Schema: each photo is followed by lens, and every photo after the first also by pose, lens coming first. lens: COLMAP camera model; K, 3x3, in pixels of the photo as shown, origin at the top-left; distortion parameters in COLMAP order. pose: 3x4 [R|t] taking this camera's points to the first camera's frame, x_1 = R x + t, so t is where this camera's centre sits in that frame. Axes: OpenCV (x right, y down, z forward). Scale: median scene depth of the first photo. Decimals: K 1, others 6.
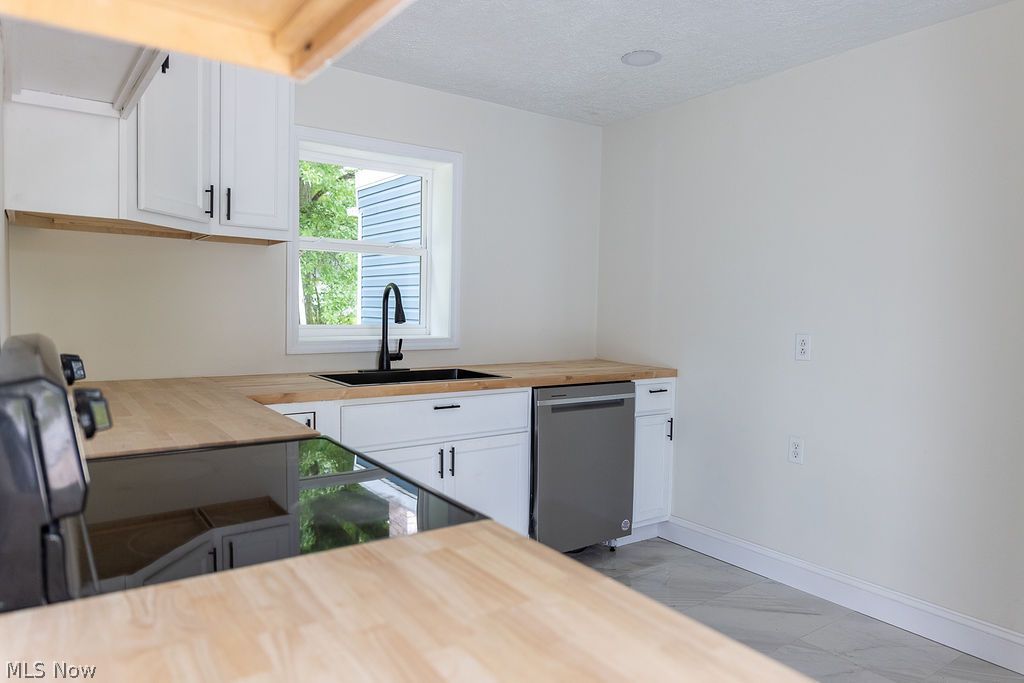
lens RADIAL K [[671.7, 0, 512.9], [0, 671.7, 341.2], [0, 0, 1]] dist [0.000752, 0.000058]
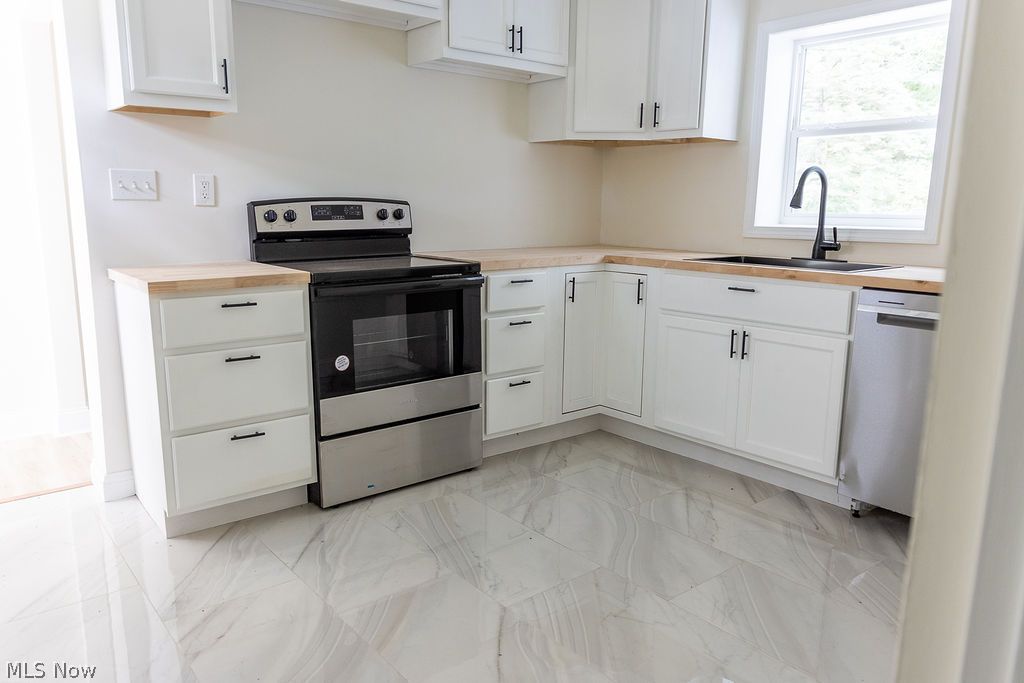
lens RADIAL K [[719.8, 0, 504.0], [0, 719.8, 342.0], [0, 0, 1]] dist [-0.007868, 0.010044]
pose [[0.068310, 0.165381, -0.983861, 0.817558], [-0.064438, 0.984837, 0.161071, 0.021890], [0.995581, 0.052395, 0.077931, 0.489721]]
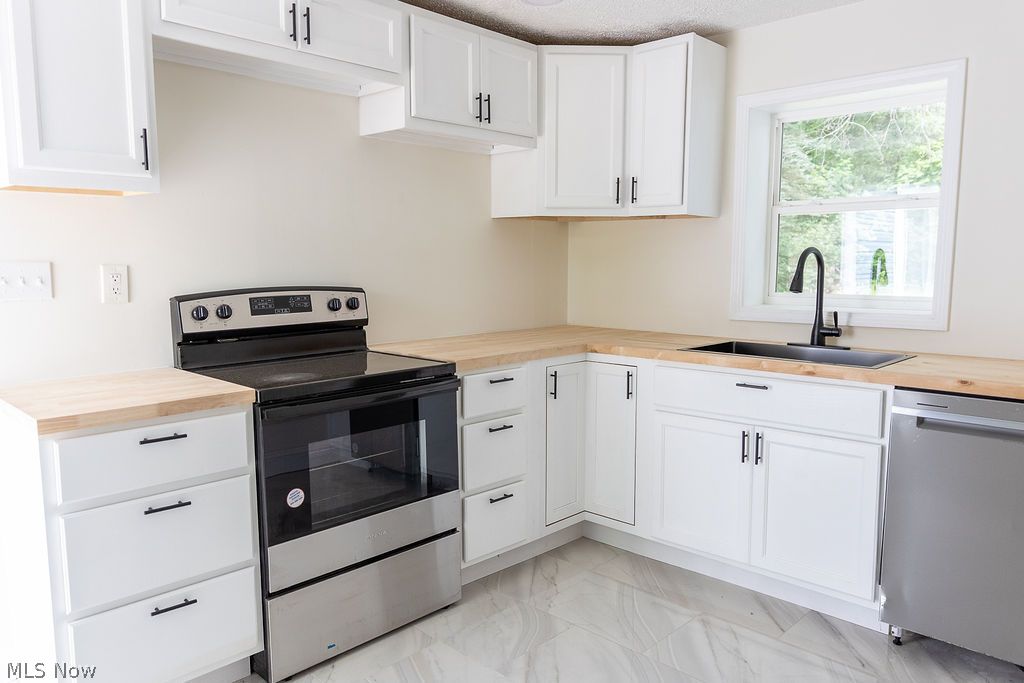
lens RADIAL K [[719.8, 0, 514.5], [0, 719.8, 342.0], [0, 0, 1]] dist [-0.007868, 0.010044]
pose [[0.191332, 0.085925, -0.977757, 0.667386], [-0.051245, 0.995677, 0.077472, -0.015763], [0.980187, 0.035282, 0.194908, 0.432277]]
